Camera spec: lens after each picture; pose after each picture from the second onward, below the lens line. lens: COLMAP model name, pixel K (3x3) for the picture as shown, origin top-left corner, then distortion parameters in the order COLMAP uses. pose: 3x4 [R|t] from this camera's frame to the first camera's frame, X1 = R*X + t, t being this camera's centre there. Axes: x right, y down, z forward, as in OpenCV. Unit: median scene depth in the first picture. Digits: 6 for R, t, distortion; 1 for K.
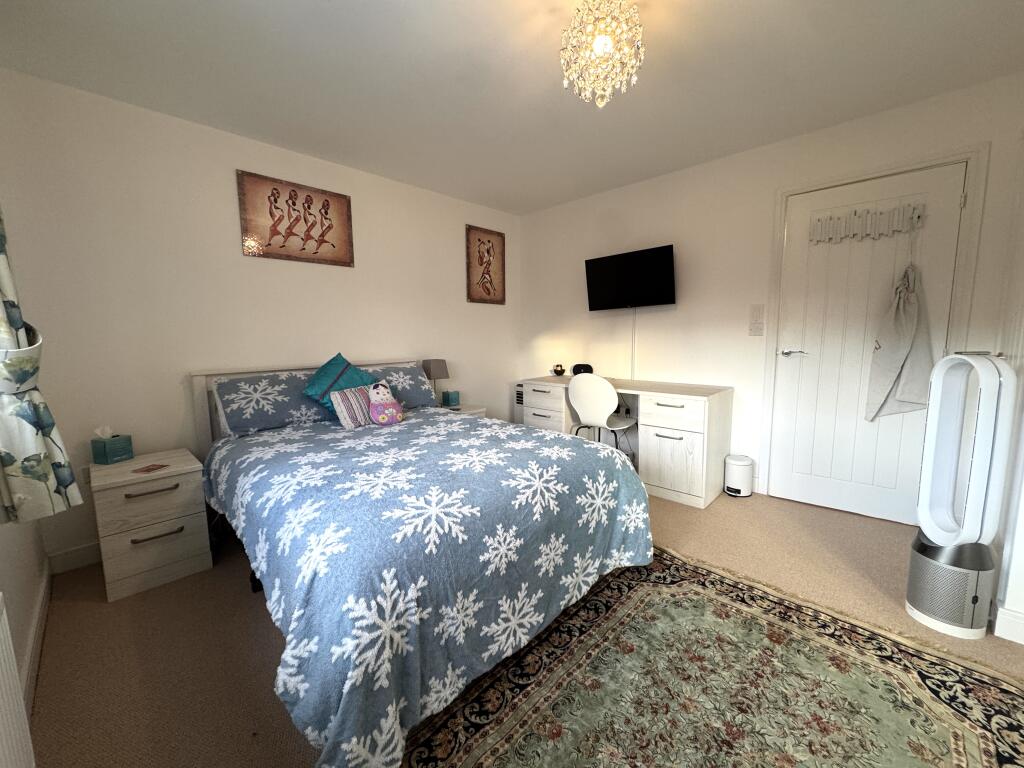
lens RADIAL K [[407.1, 0, 513.5], [0, 407.1, 383.4], [0, 0, 1]] dist [-0.003929, 0.000867]
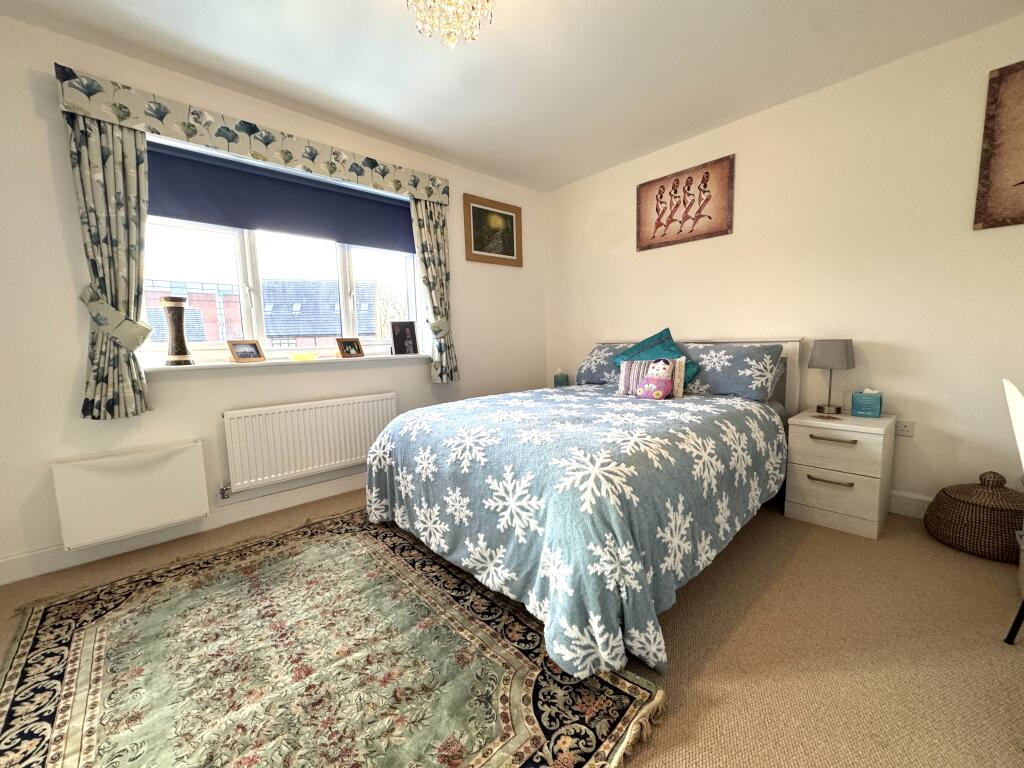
lens RADIAL K [[407.1, 0, 513.7], [0, 407.1, 382.5], [0, 0, 1]] dist [-0.003929, 0.000867]
pose [[-0.058188, 0.121771, -0.990851, 0.978678], [-0.090495, 0.987803, 0.126711, -0.048586], [0.994196, 0.097040, -0.046459, 1.016804]]
